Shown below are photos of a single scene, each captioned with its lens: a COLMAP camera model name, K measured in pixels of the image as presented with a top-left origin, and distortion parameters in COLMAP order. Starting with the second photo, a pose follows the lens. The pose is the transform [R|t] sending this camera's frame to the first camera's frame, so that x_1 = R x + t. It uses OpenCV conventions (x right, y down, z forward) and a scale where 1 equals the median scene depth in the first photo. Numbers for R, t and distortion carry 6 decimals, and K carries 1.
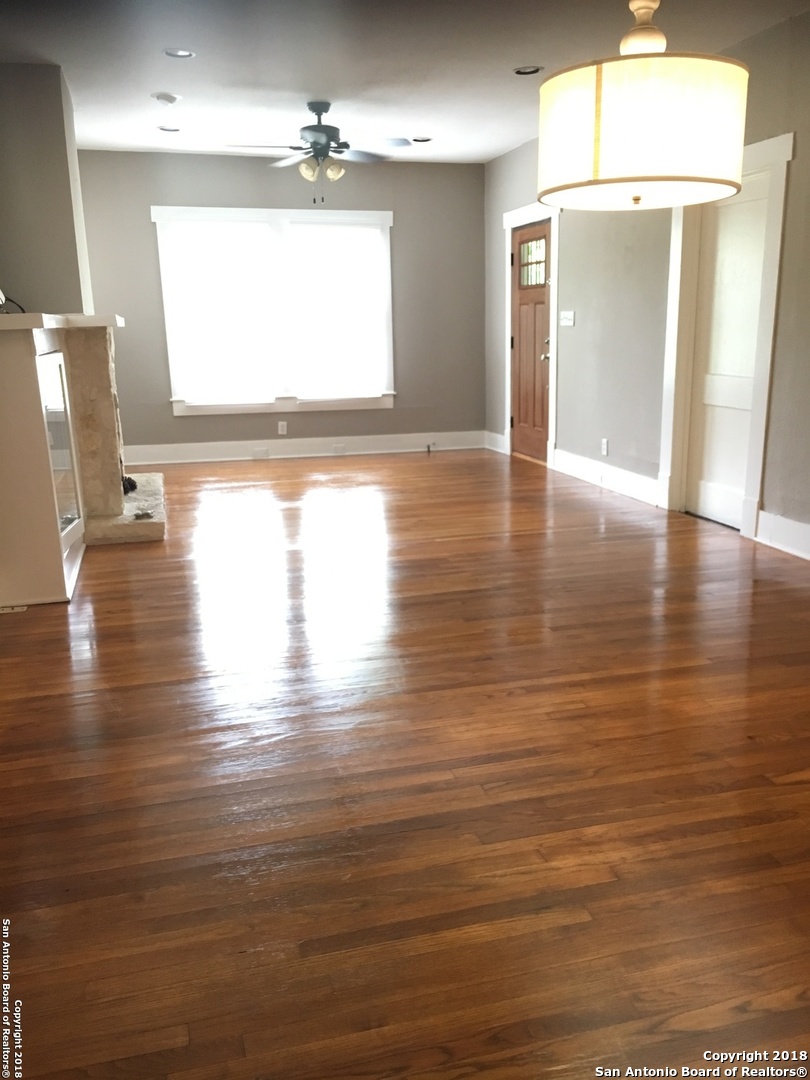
lens RADIAL K [[917.3, 0, 405.3], [0, 917.3, 537.4], [0, 0, 1]] dist [0.069975, -0.073313]
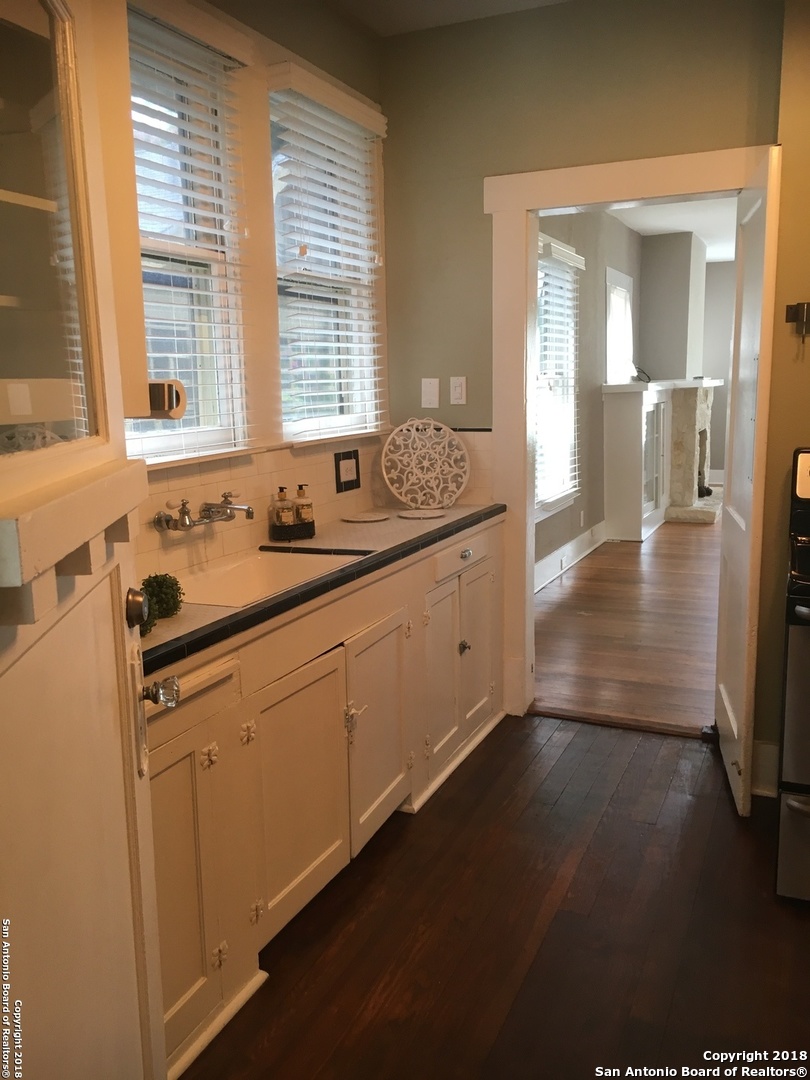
lens RADIAL K [[917.3, 0, 404.9], [0, 917.3, 538.1], [0, 0, 1]] dist [0.069975, -0.073313]
pose [[0.772918, 0.117533, -0.623525, 0.311955], [-0.147996, 0.988984, 0.002966, 0.100394], [0.617004, 0.089987, 0.781798, -0.540265]]
